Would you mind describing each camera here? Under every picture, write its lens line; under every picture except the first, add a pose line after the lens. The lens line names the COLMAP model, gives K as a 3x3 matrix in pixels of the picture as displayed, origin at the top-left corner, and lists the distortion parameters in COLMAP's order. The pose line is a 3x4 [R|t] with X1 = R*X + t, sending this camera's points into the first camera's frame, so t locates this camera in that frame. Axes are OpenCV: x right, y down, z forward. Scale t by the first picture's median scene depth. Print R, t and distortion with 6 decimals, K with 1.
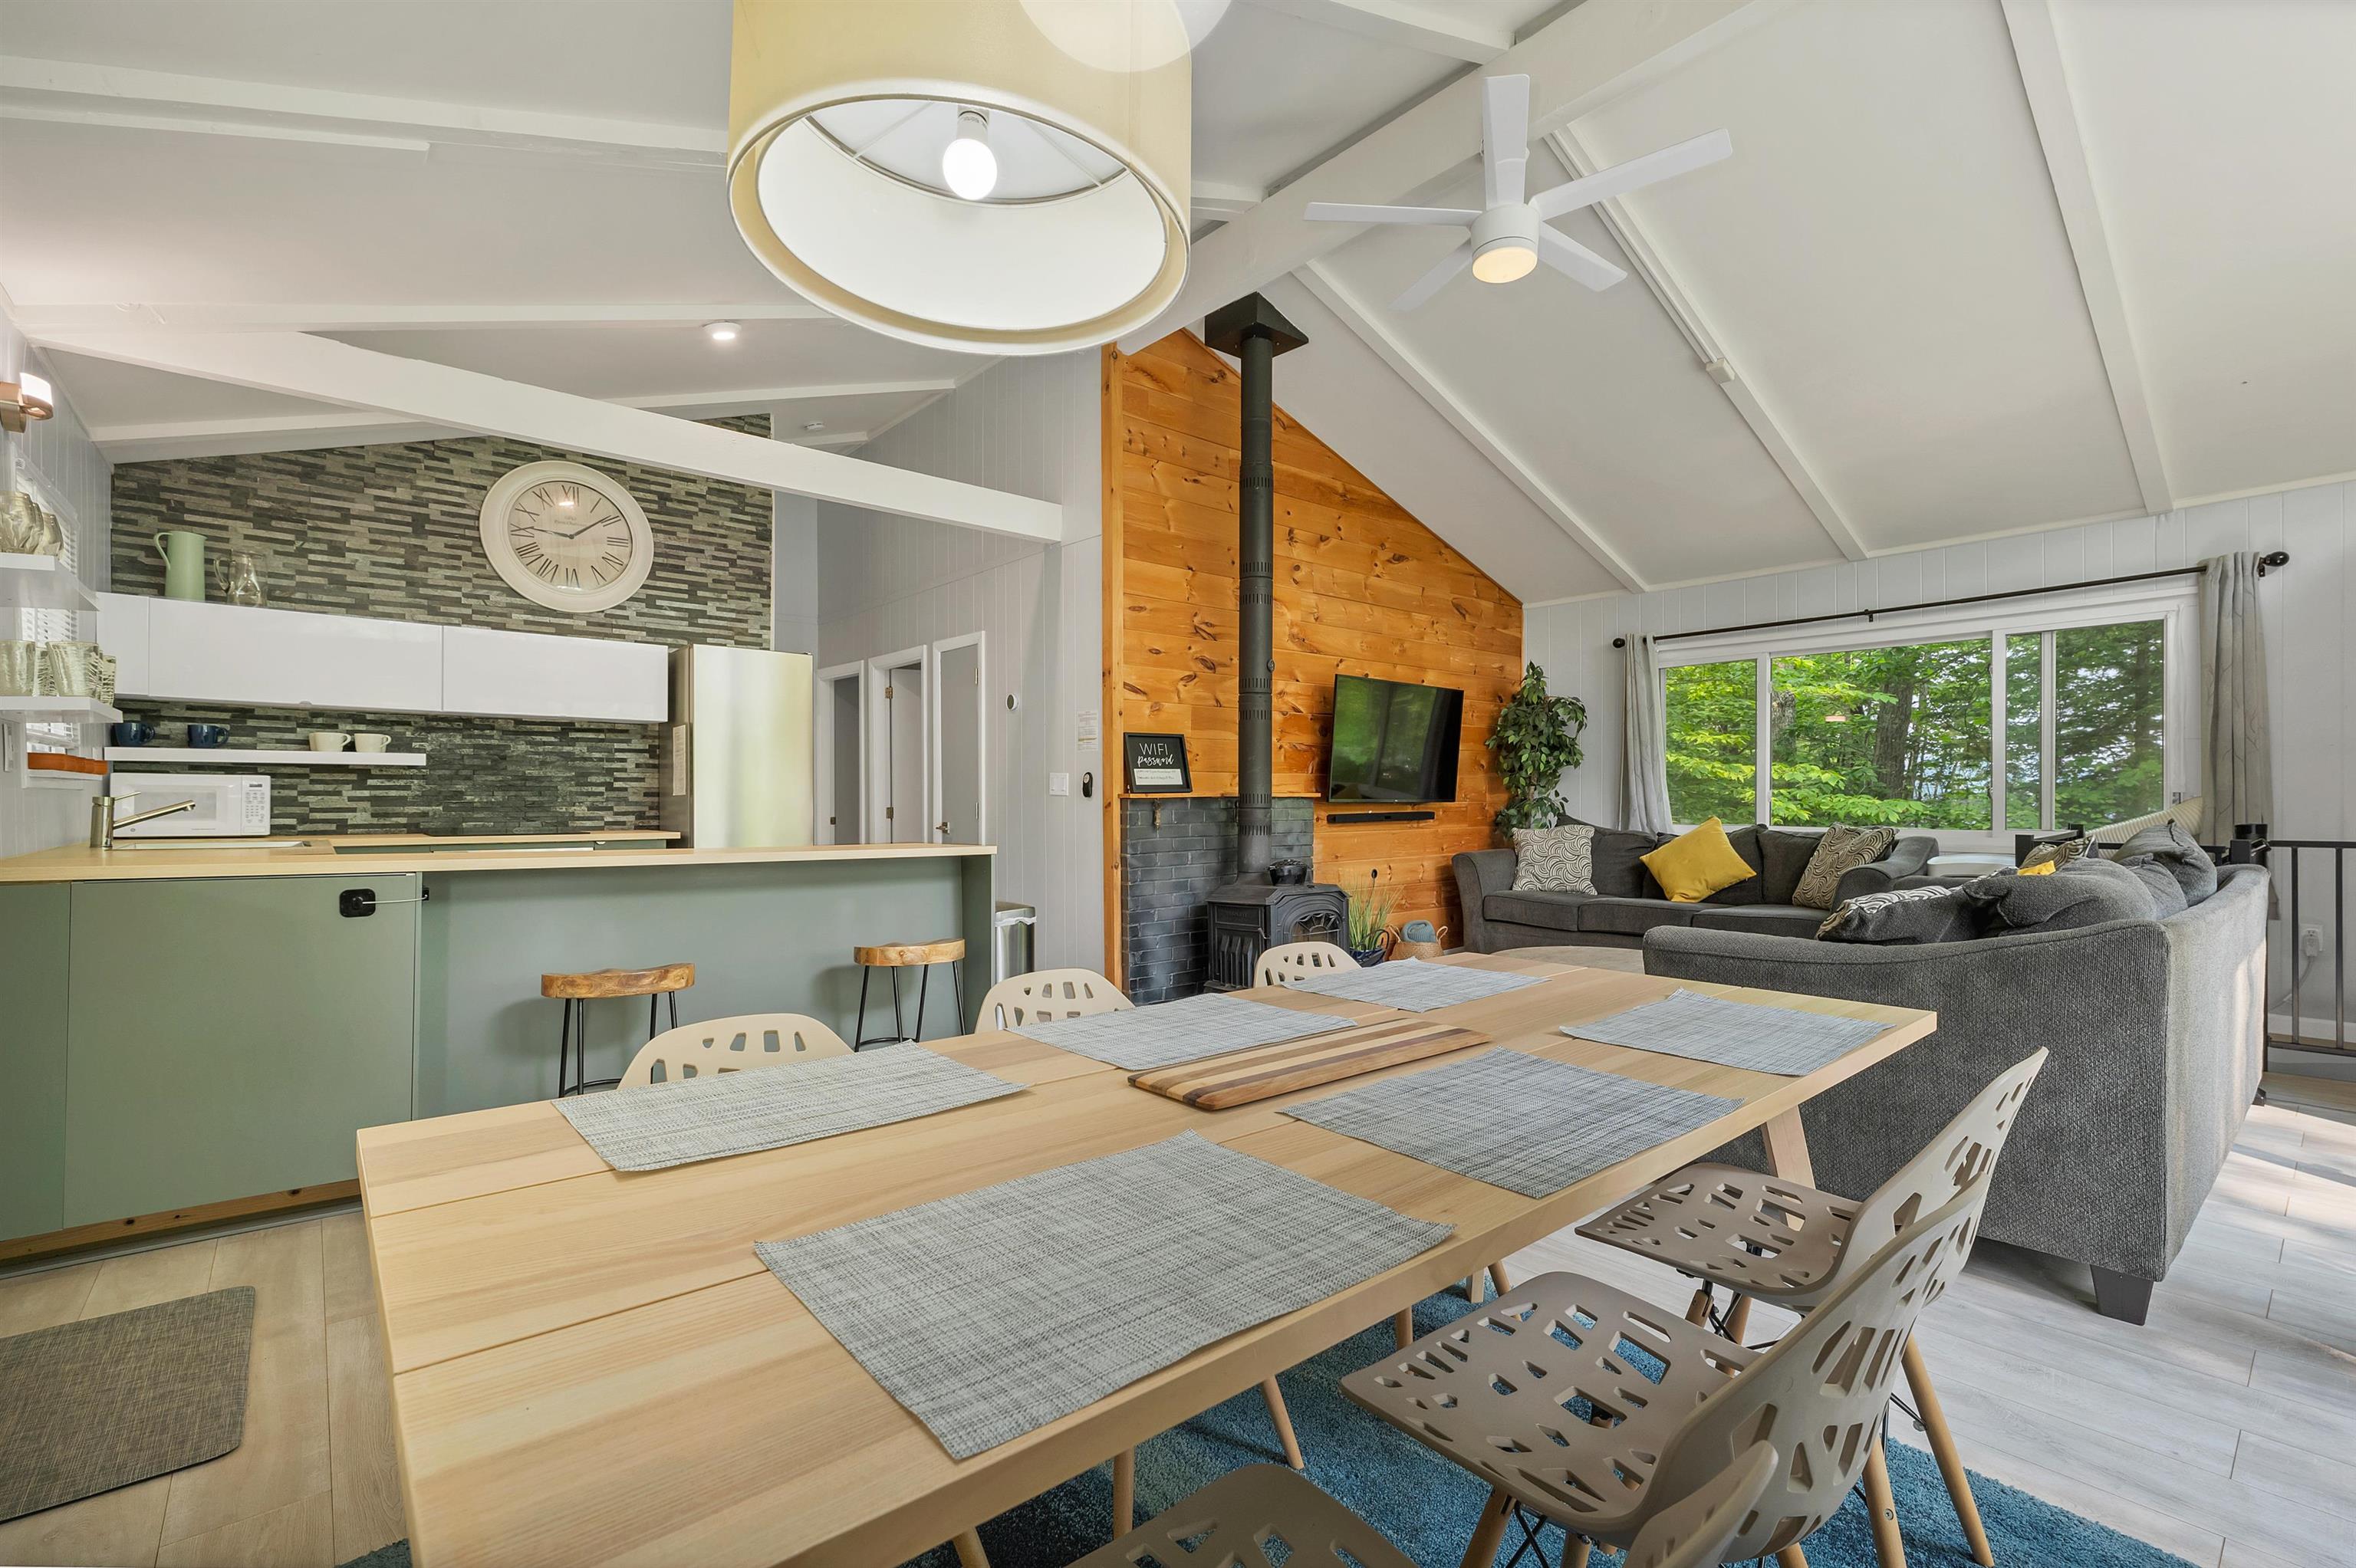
lens RADIAL K [[1015.1, 0, 1192.5], [0, 1015.1, 797.2], [0, 0, 1]] dist [-0.000738, -0.000137]
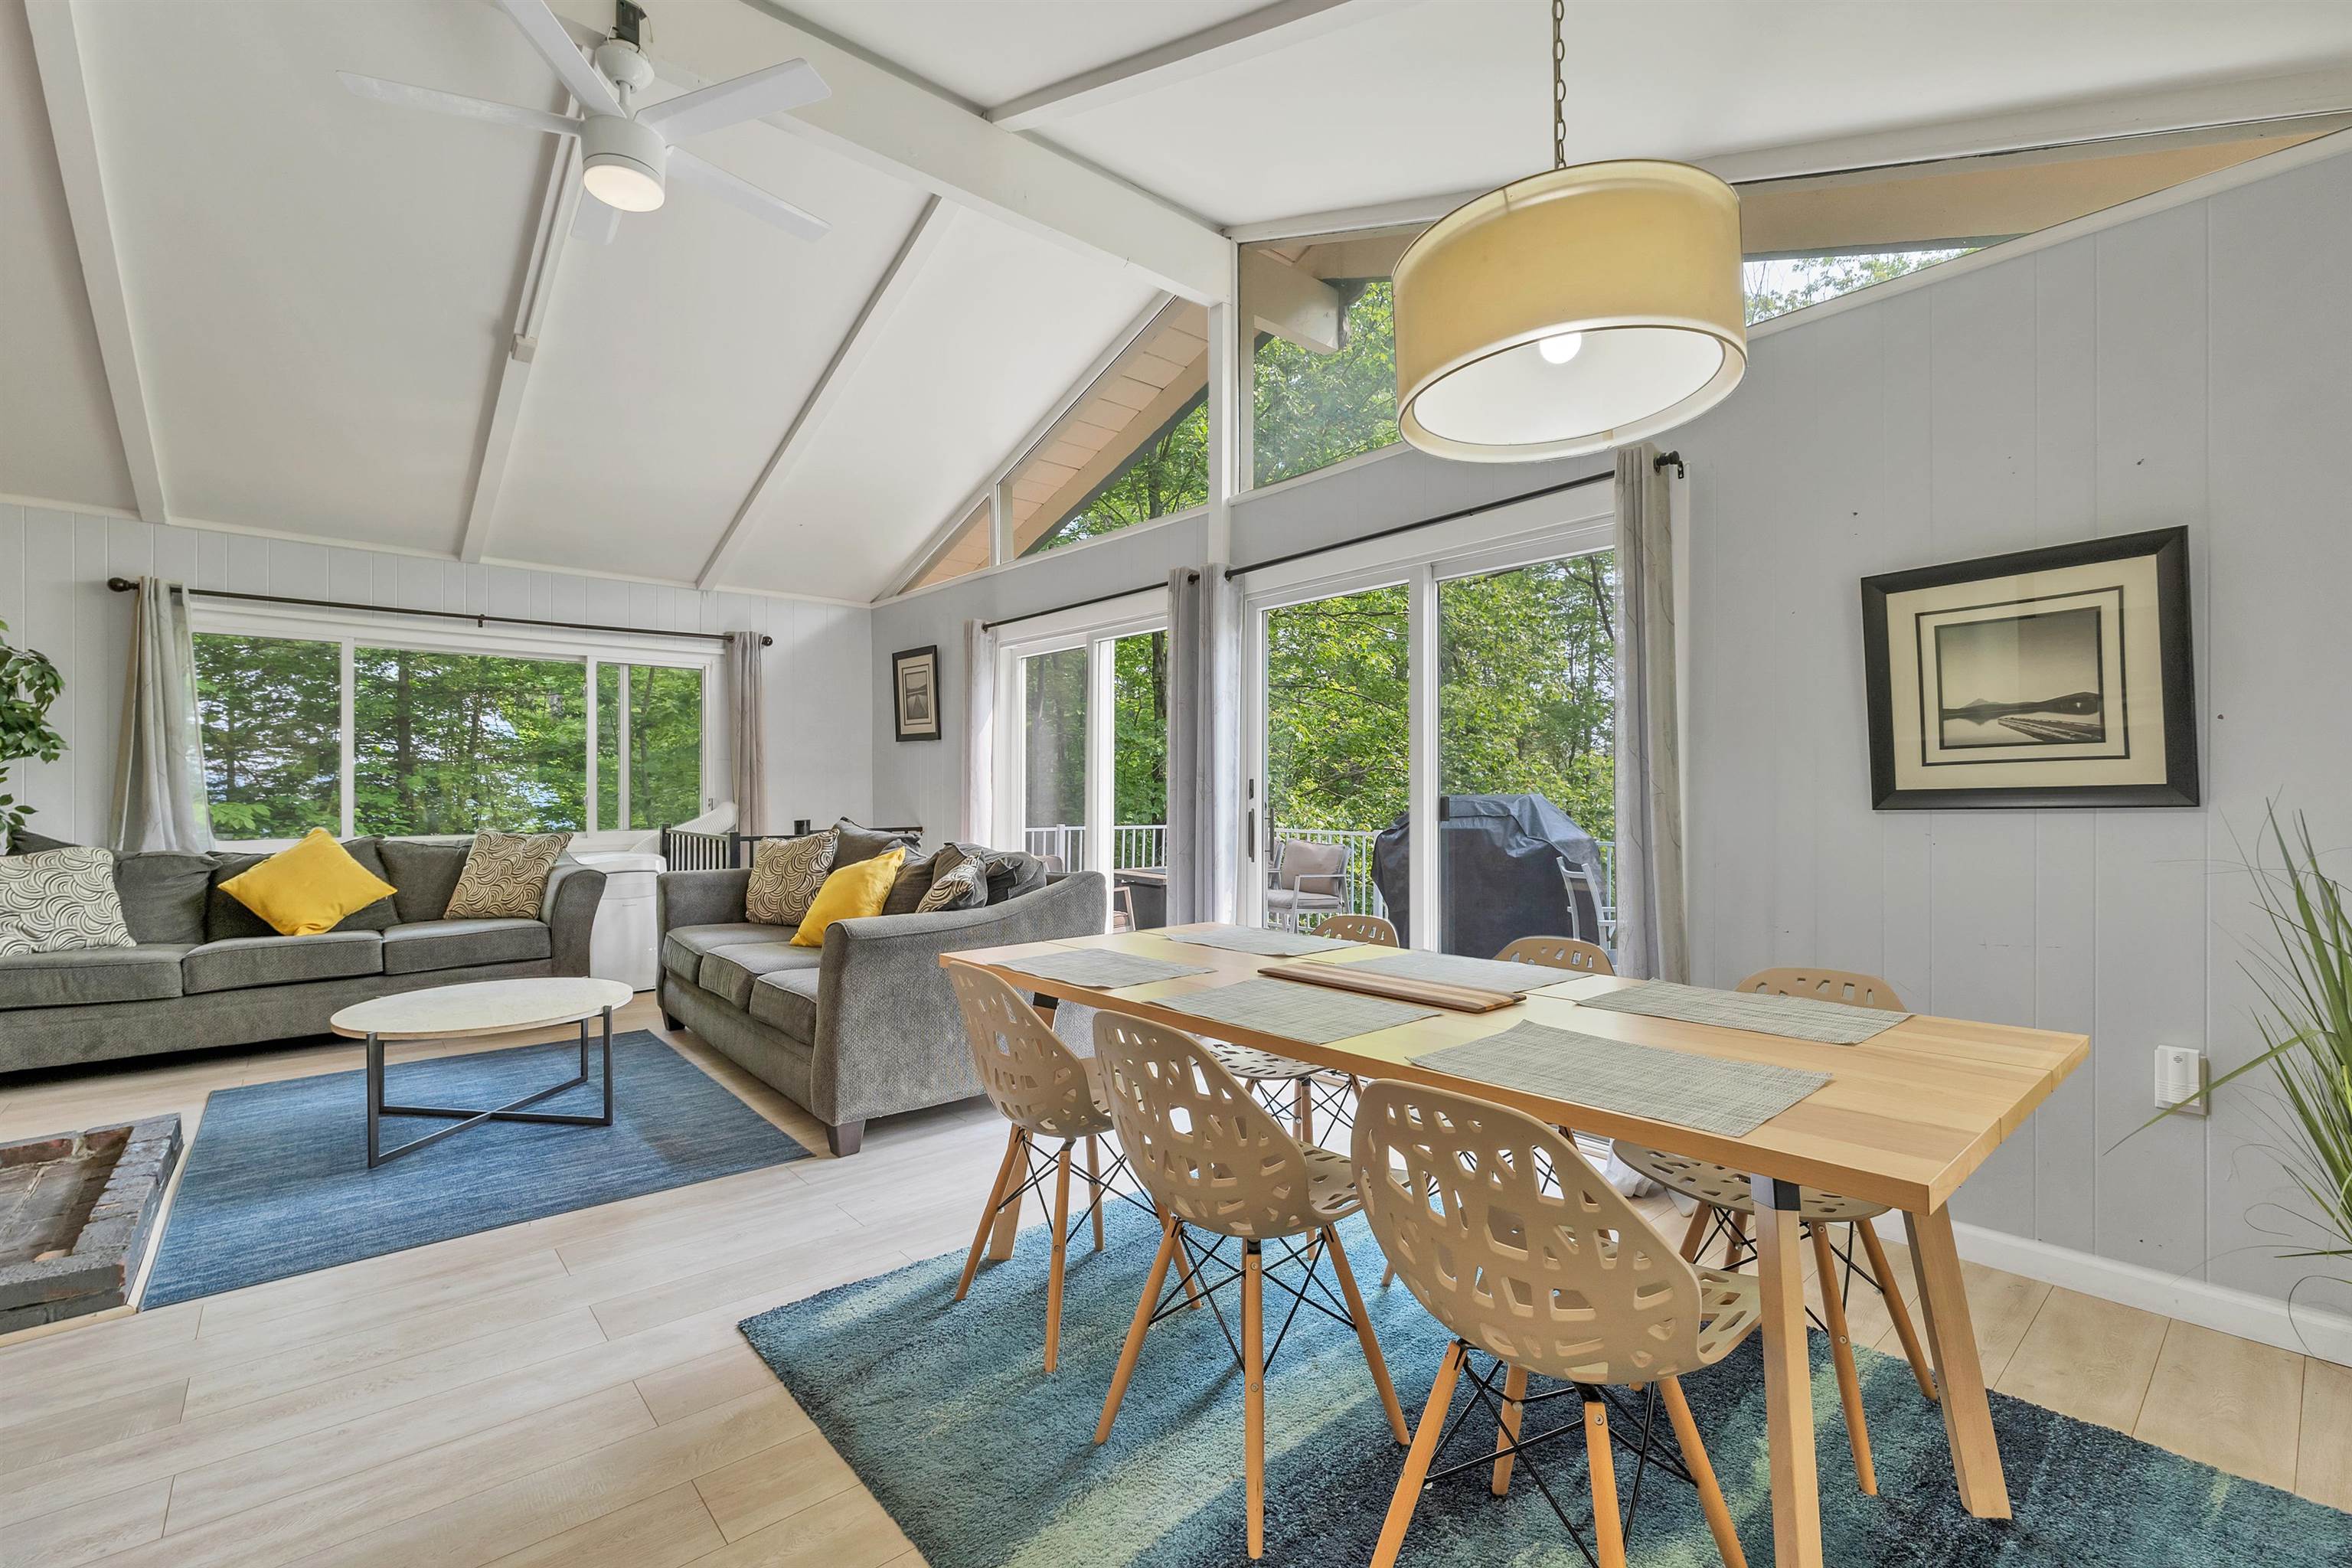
lens RADIAL K [[1013.5, 0, 1190.5], [0, 1013.5, 797.2], [0, 0, 1]] dist [-0.000738, -0.000137]
pose [[-0.011003, -0.003218, 0.999934, -0.359570], [0.001724, 0.999993, 0.003237, -0.008068], [-0.999938, 0.001760, -0.010997, 0.333278]]
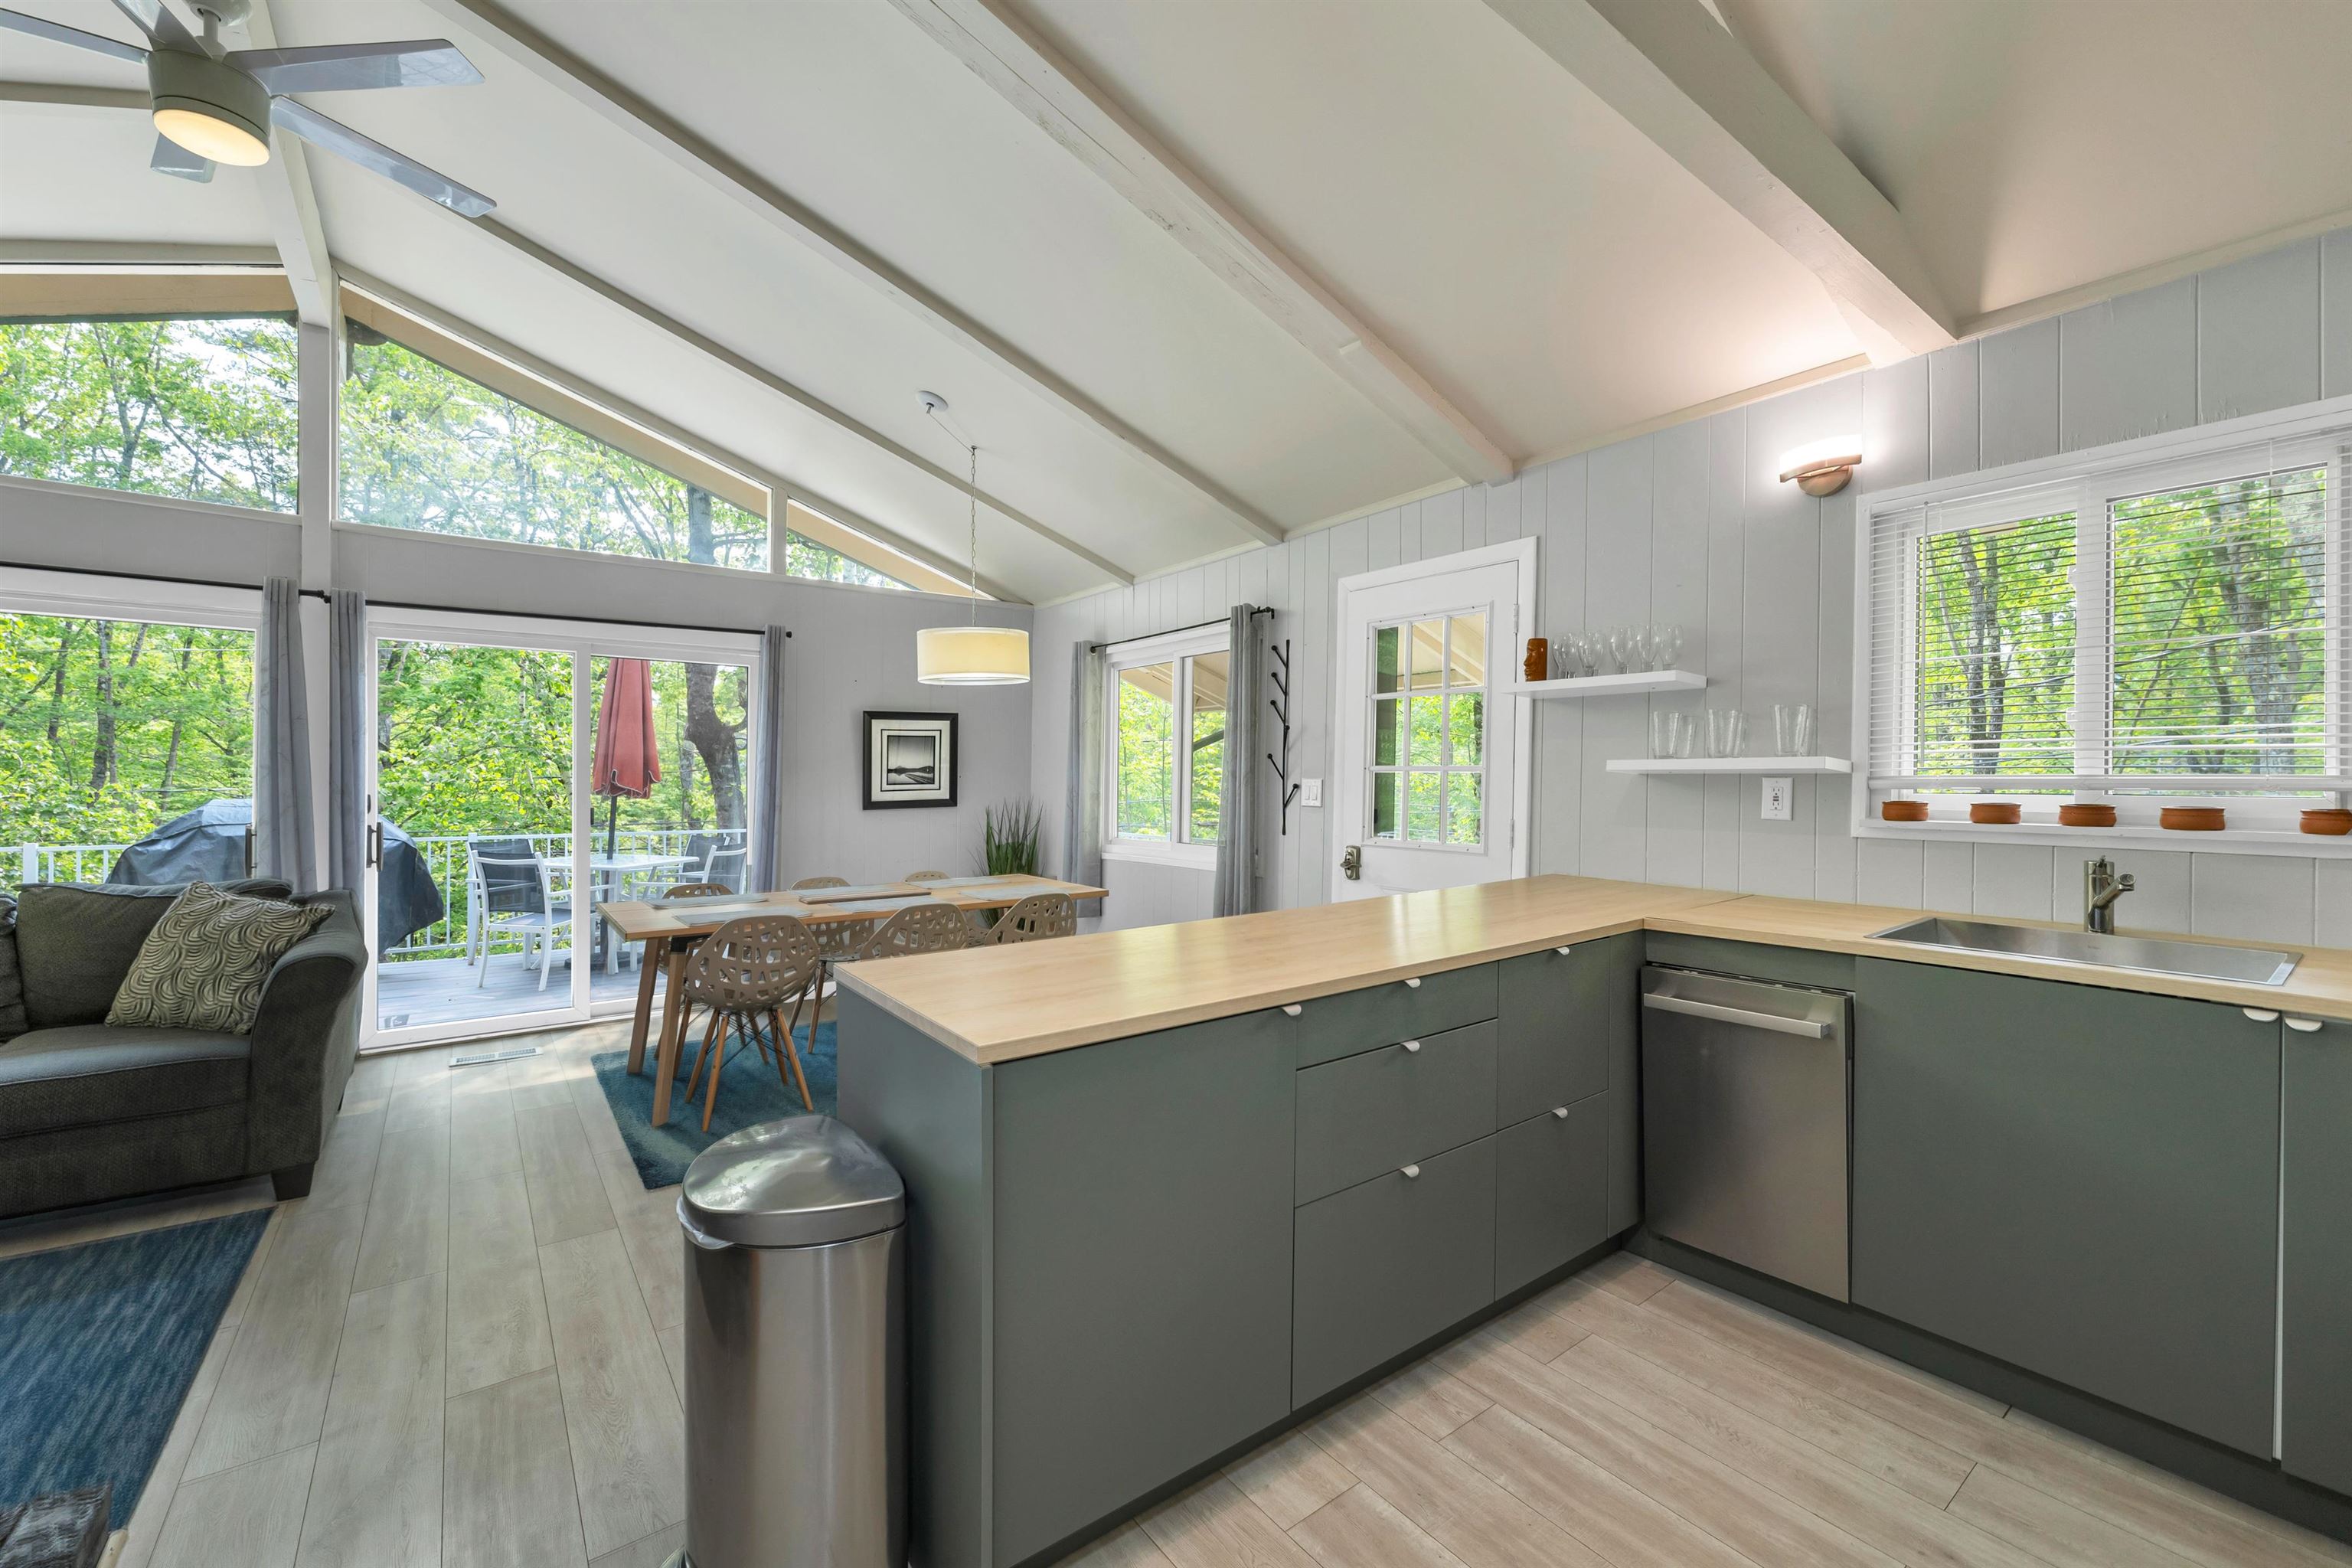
lens RADIAL K [[950.0, 0, 1176.0], [0, 950.0, 784.0], [0, 0, 1]] dist [0.000982, -0.000357]
pose [[-0.998003, -0.006679, 0.062816, -0.290203], [-0.006240, 0.999955, 0.007184, -0.039483], [-0.062861, 0.006778, -0.997999, 1.053733]]
